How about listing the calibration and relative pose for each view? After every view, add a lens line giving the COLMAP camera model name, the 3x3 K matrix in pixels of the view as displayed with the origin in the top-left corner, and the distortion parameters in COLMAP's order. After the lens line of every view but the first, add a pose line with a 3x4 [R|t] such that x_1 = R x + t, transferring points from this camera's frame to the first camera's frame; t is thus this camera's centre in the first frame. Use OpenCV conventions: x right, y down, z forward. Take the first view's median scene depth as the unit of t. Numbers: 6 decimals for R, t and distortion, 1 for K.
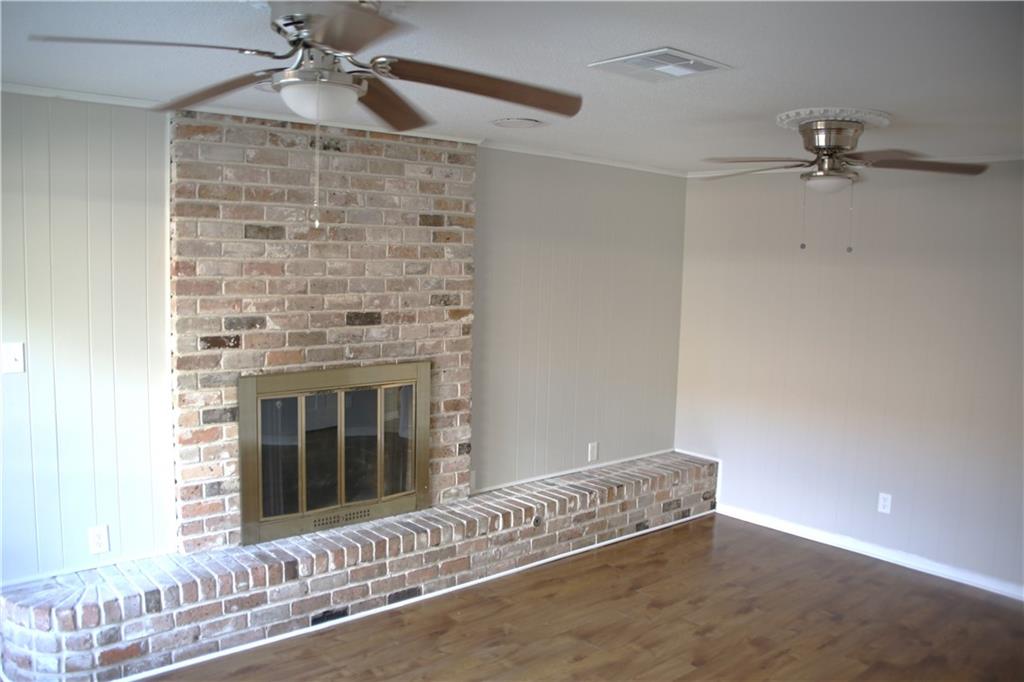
lens RADIAL K [[854.4, 0, 512.7], [0, 854.4, 345.8], [0, 0, 1]] dist [-0.094948, 0.022394]
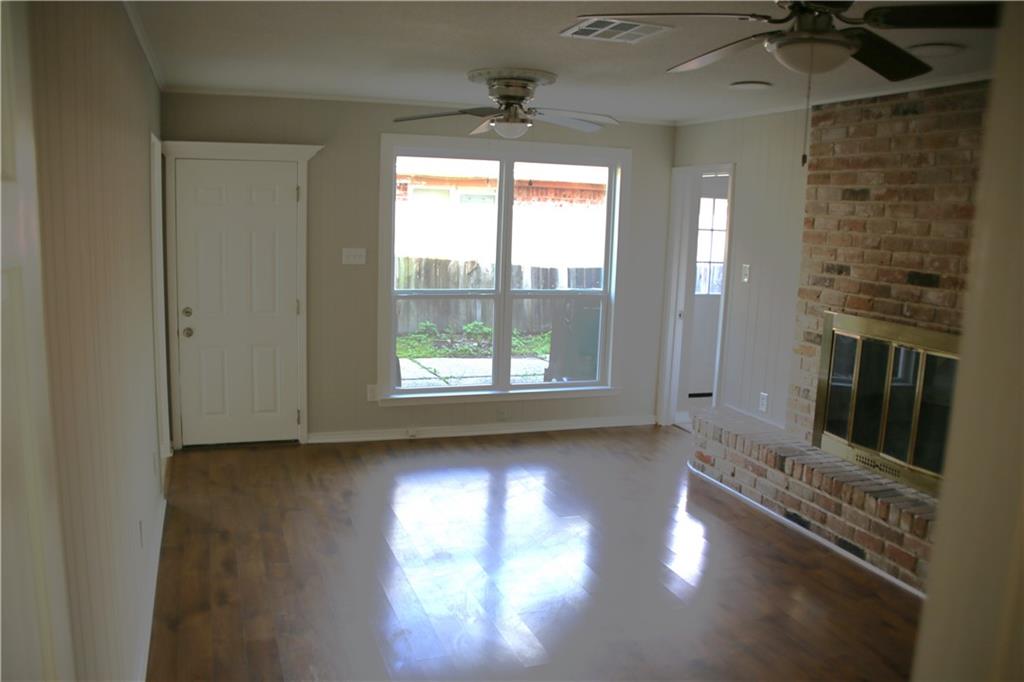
lens RADIAL K [[854.4, 0, 511.6], [0, 854.4, 340.9], [0, 0, 1]] dist [-0.094948, 0.022394]
pose [[-0.359774, 0.111195, -0.926390, 0.962628], [-0.134940, 0.976234, 0.169584, -0.066232], [0.923230, 0.186018, -0.336219, 0.956766]]
